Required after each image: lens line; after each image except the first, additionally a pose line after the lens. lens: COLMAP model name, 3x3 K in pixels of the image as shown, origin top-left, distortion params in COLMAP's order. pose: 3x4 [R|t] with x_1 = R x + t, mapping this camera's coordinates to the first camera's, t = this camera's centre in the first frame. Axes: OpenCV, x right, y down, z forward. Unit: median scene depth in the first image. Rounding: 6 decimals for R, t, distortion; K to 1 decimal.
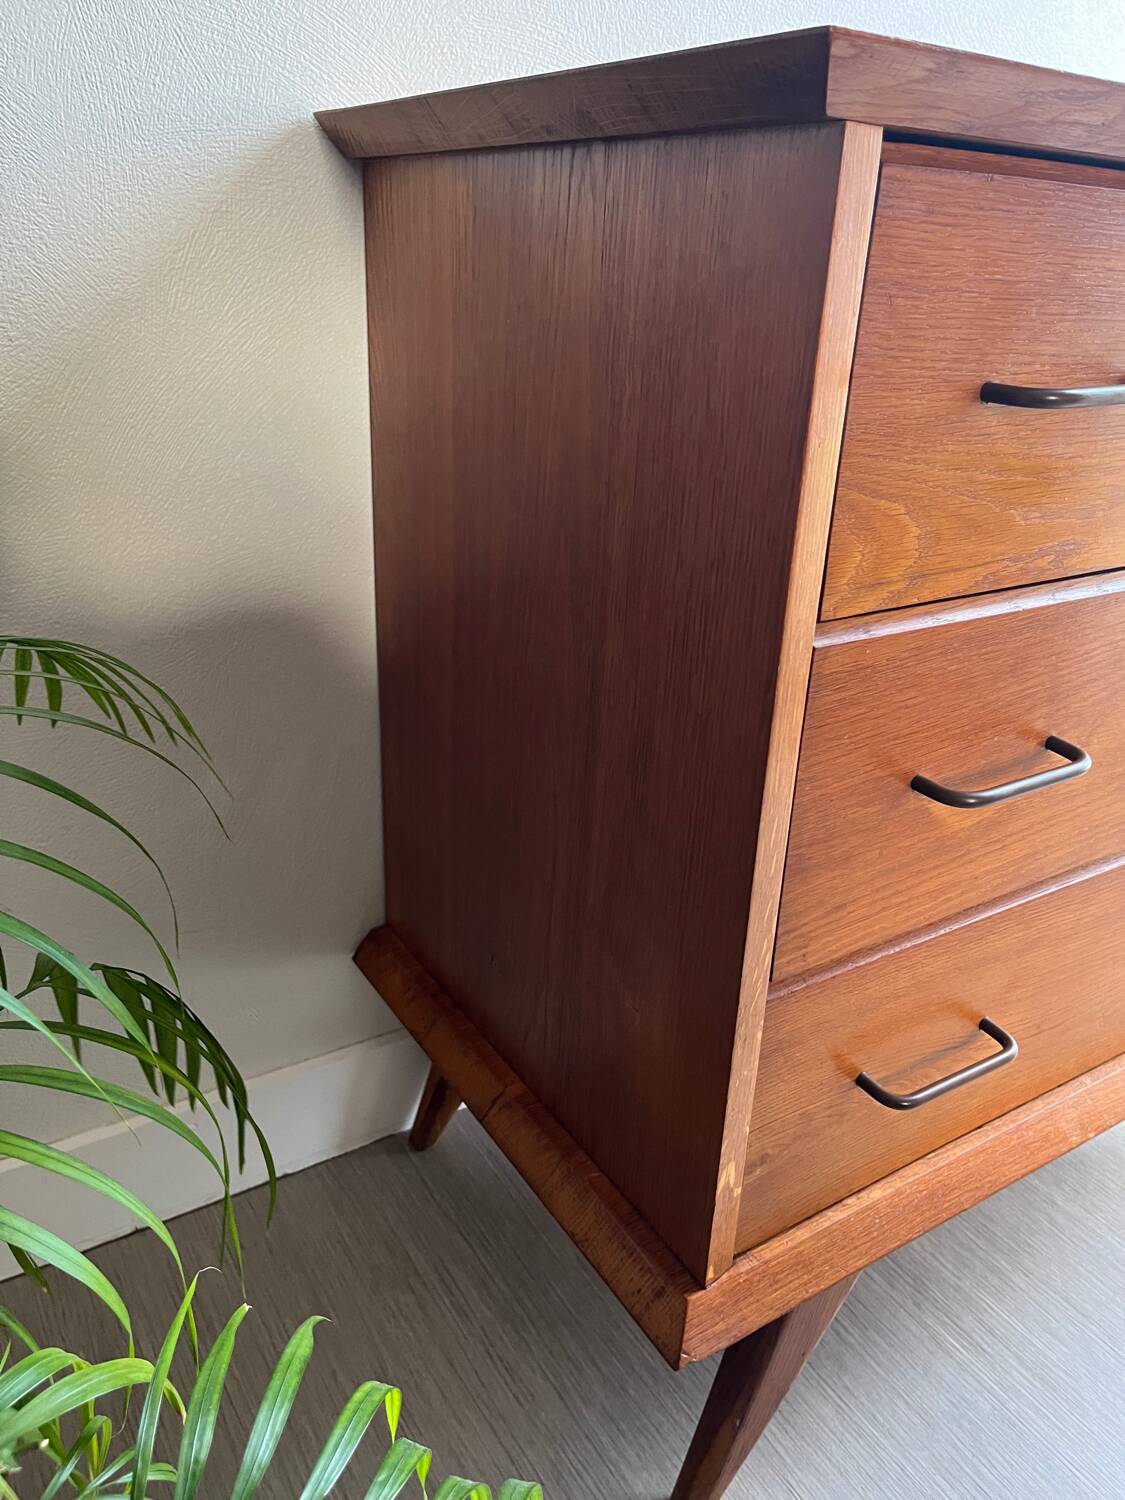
lens RADIAL K [[1142.9, 0, 558.9], [0, 1142.9, 754.1], [0, 0, 1]] dist [0.055839, -0.111191]
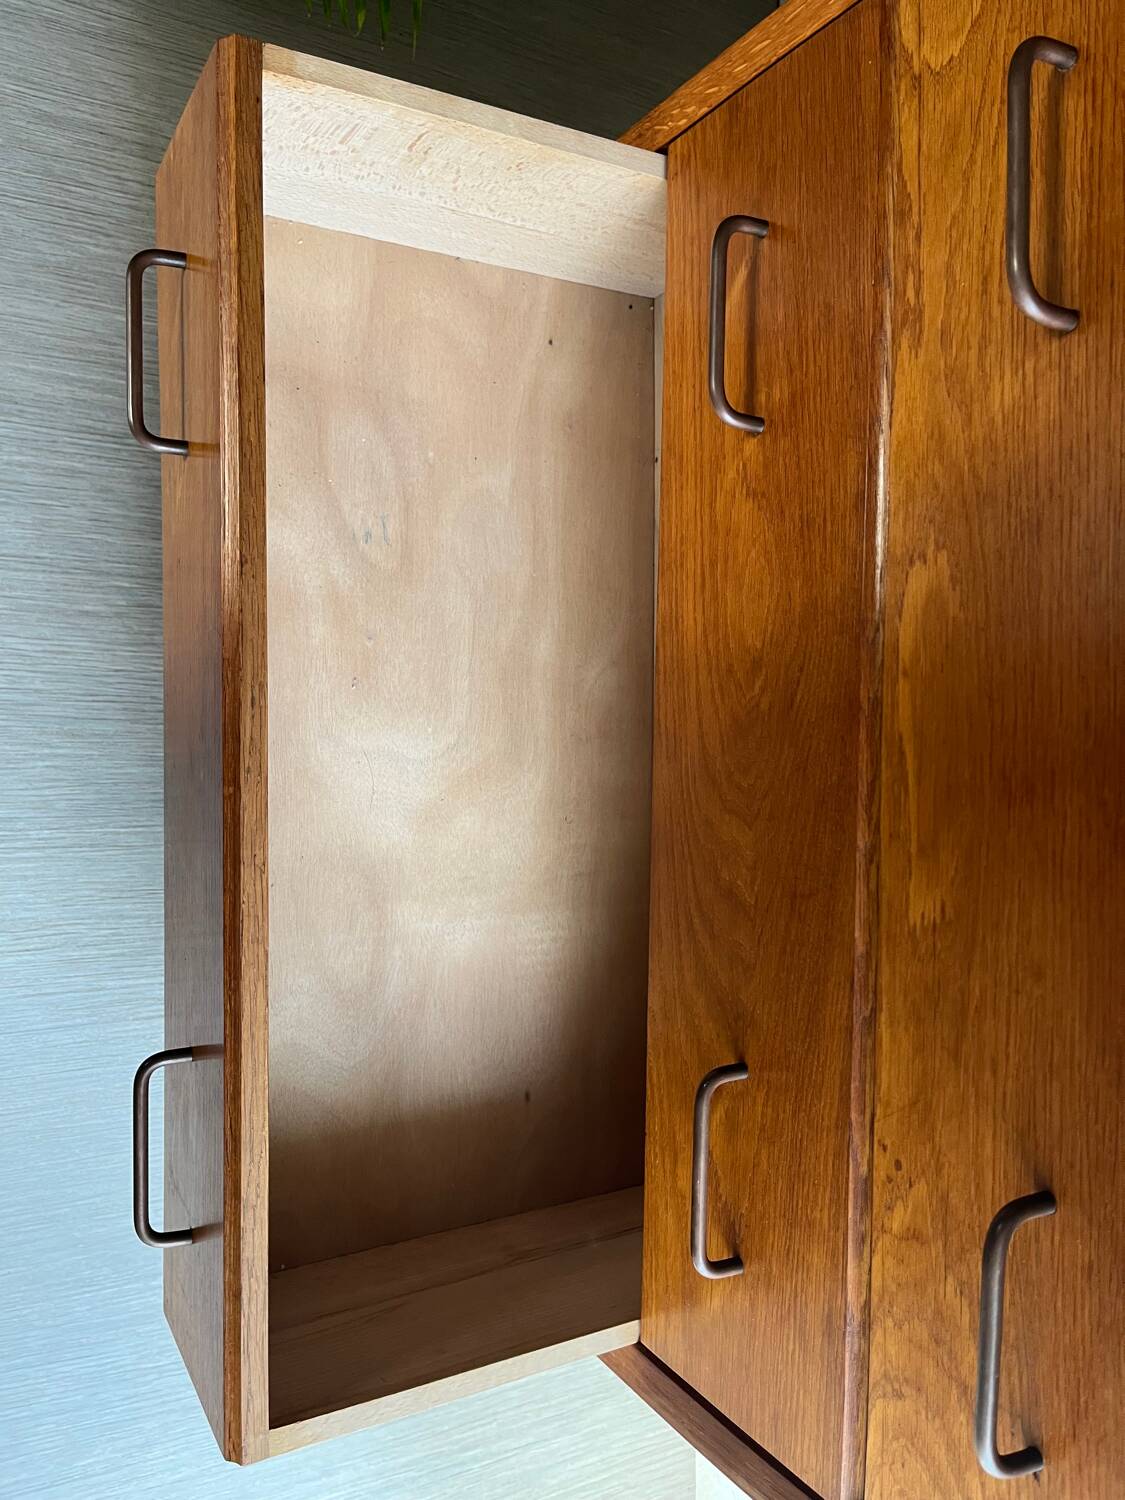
lens RADIAL K [[1148.2, 0, 562.5], [0, 1148.2, 750.0], [0, 0, 1]] dist [0.062365, -0.086271]
pose [[-0.462882, 0.840767, -0.280803, 1.036879], [-0.759224, -0.212540, 0.615147, -0.559977], [0.457514, 0.497933, 0.736712, 0.341865]]
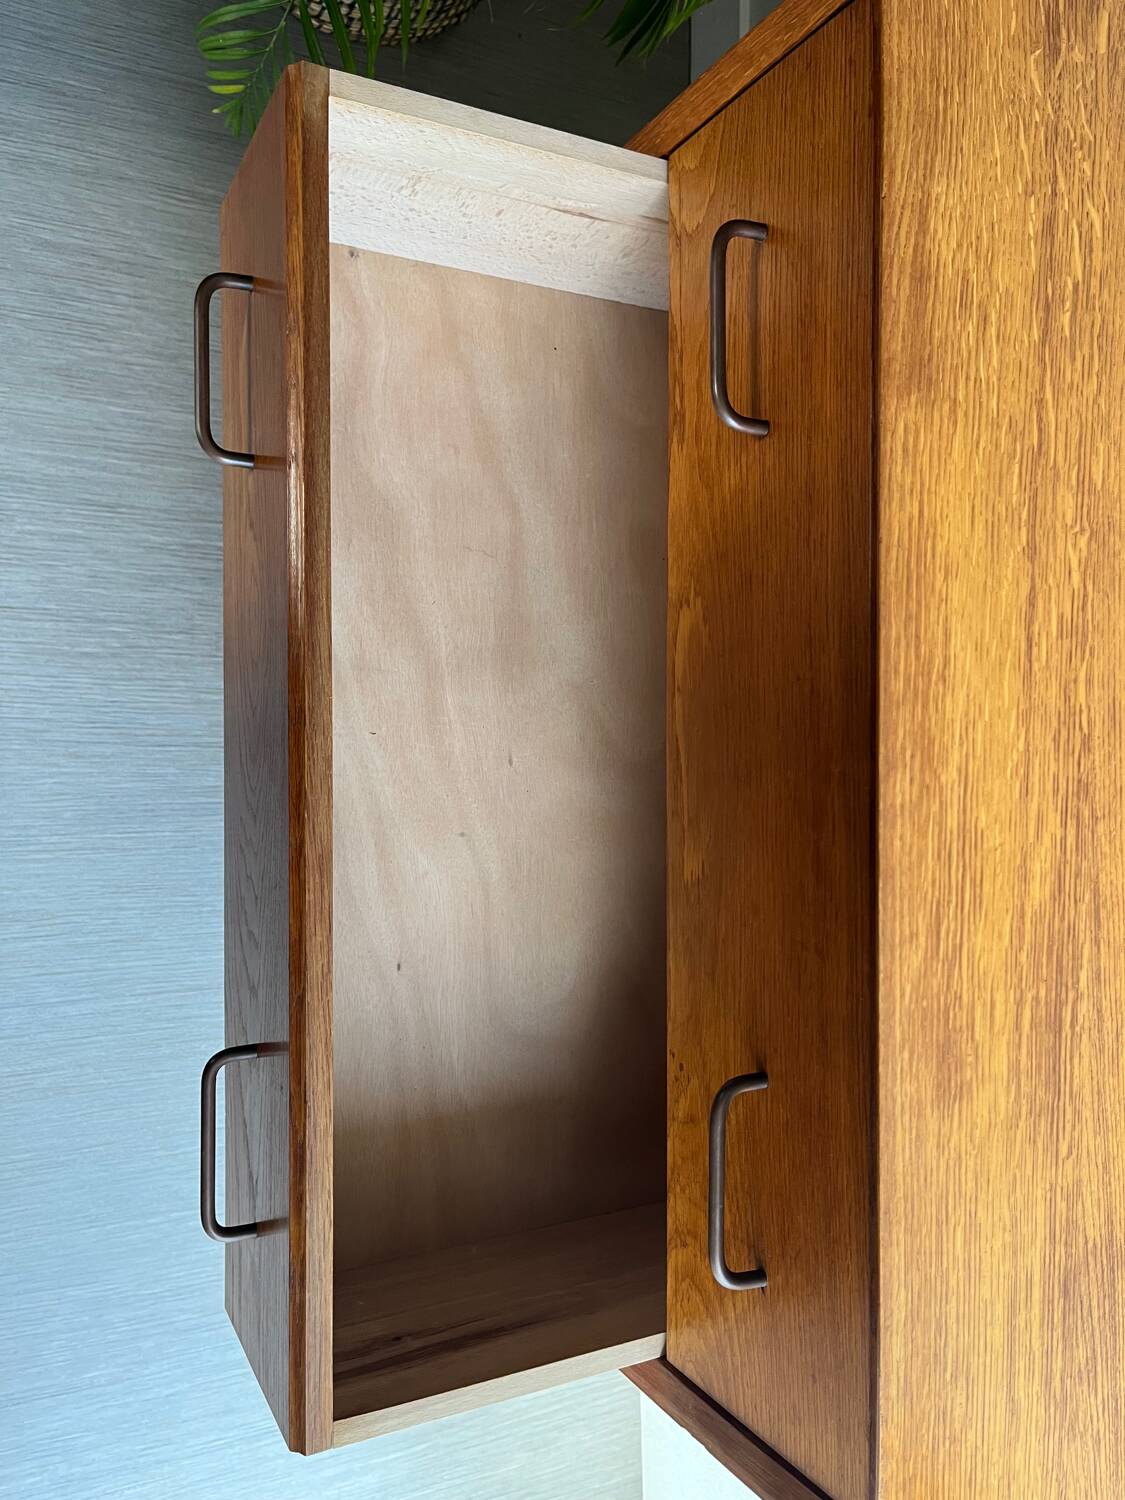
lens RADIAL K [[1152.1, 0, 555.0], [0, 1152.1, 758.5], [0, 0, 1]] dist [0.042588, -0.038398]
pose [[-0.458932, 0.844238, -0.276845, 1.052801], [-0.738480, -0.189215, 0.647183, -0.862266], [0.493994, 0.501457, 0.710289, 0.239307]]
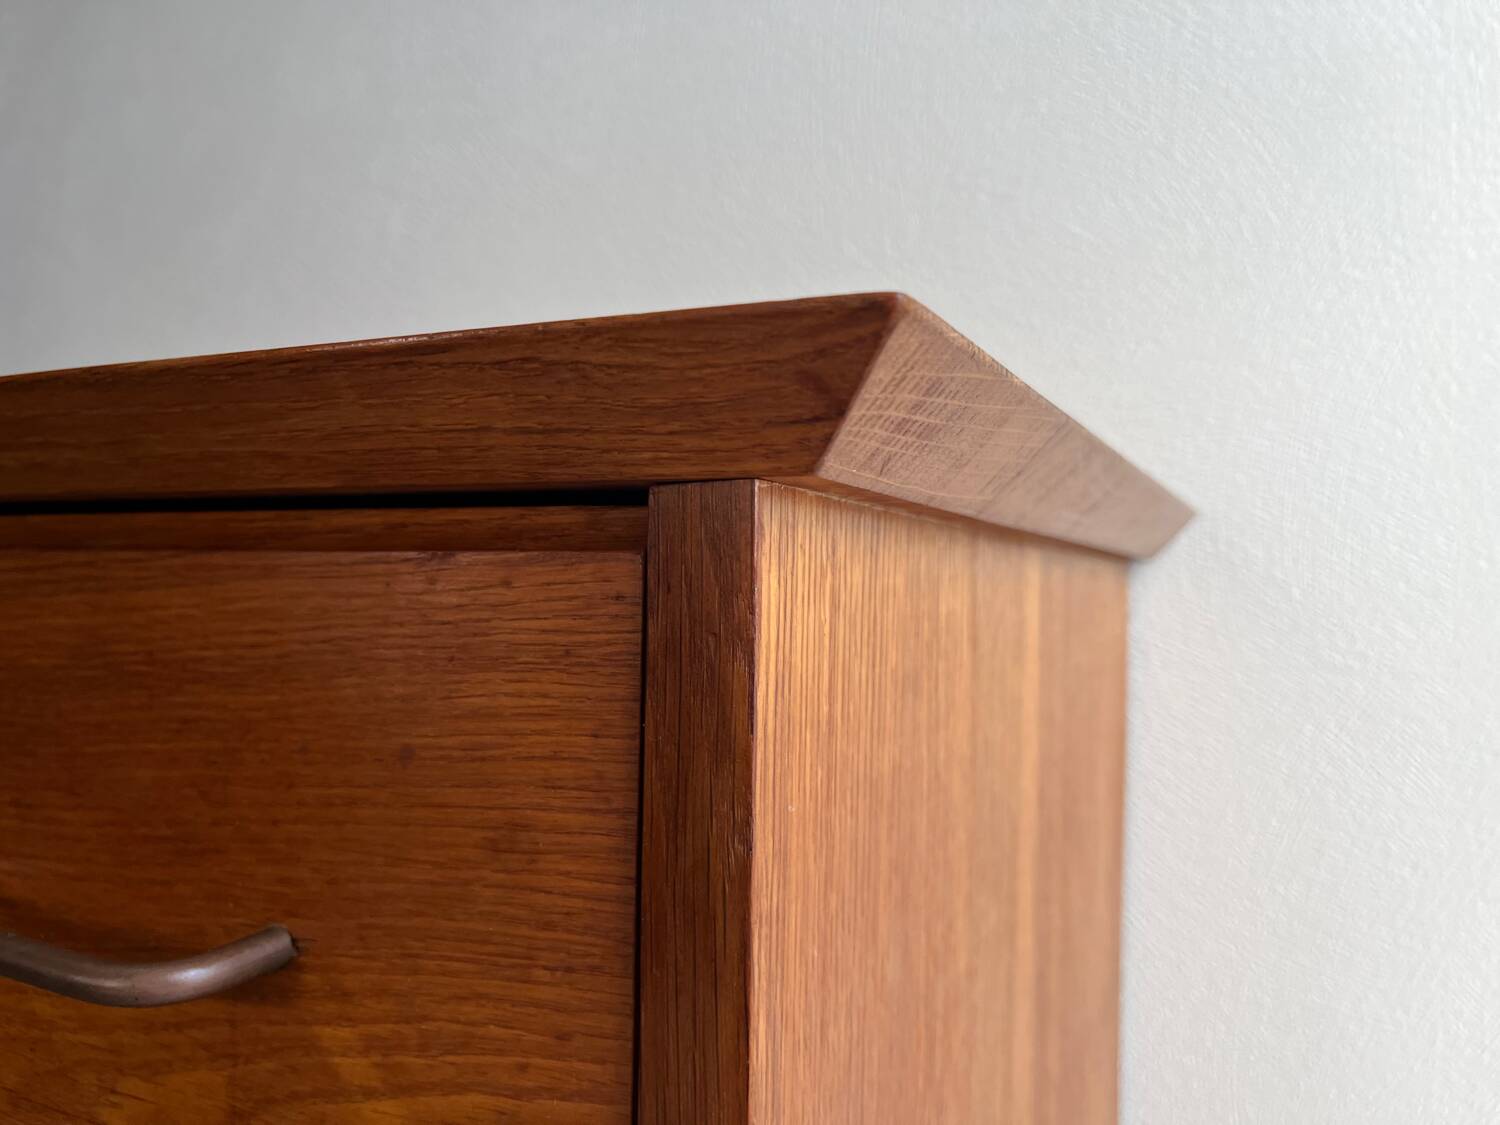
lens RADIAL K [[1125.1, 0, 750.0], [0, 1125.1, 562.5], [0, 0, 1]] dist [0.073750, -0.117896]
pose [[0.550262, -0.028494, -0.834506, 1.482545], [-0.333424, 0.908782, -0.250886, -0.503156], [0.765532, 0.416297, 0.490568, 1.146608]]
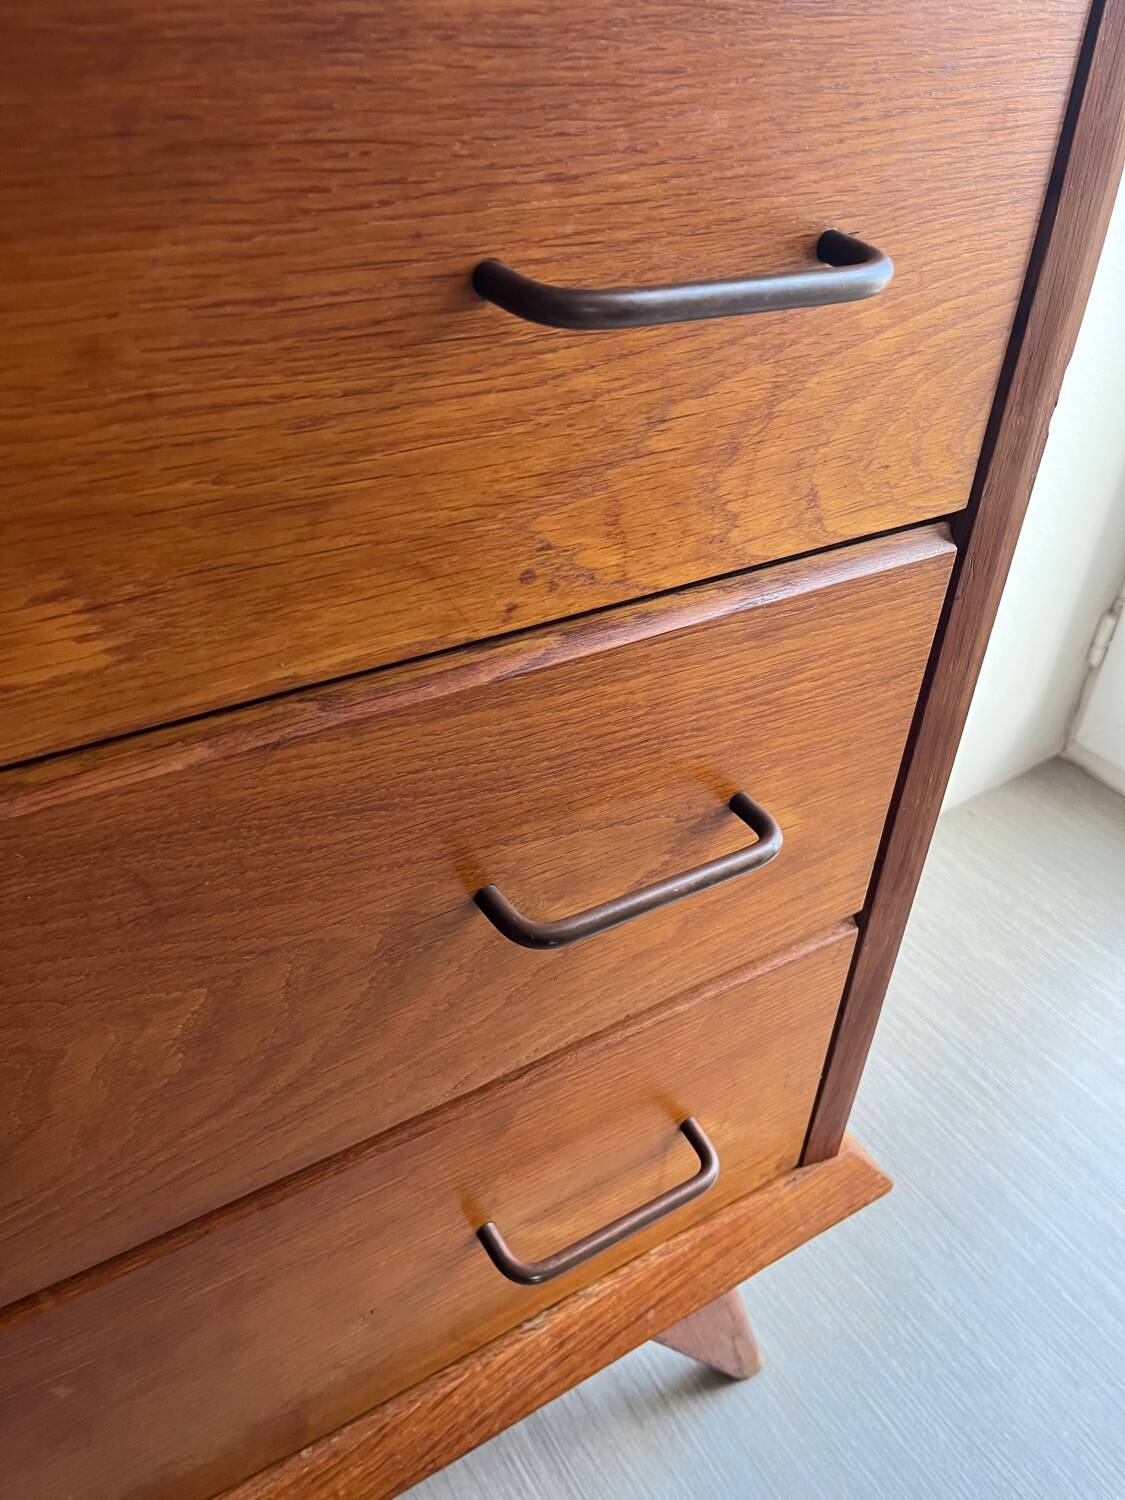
lens RADIAL K [[1142.9, 0, 558.9], [0, 1142.9, 754.1], [0, 0, 1]] dist [0.055839, -0.111191]
pose [[0.999957, 0.005592, -0.007458, 0.957363], [-0.003985, 0.979726, 0.200302, -0.310489], [0.008427, -0.200264, 0.979706, 0.725735]]
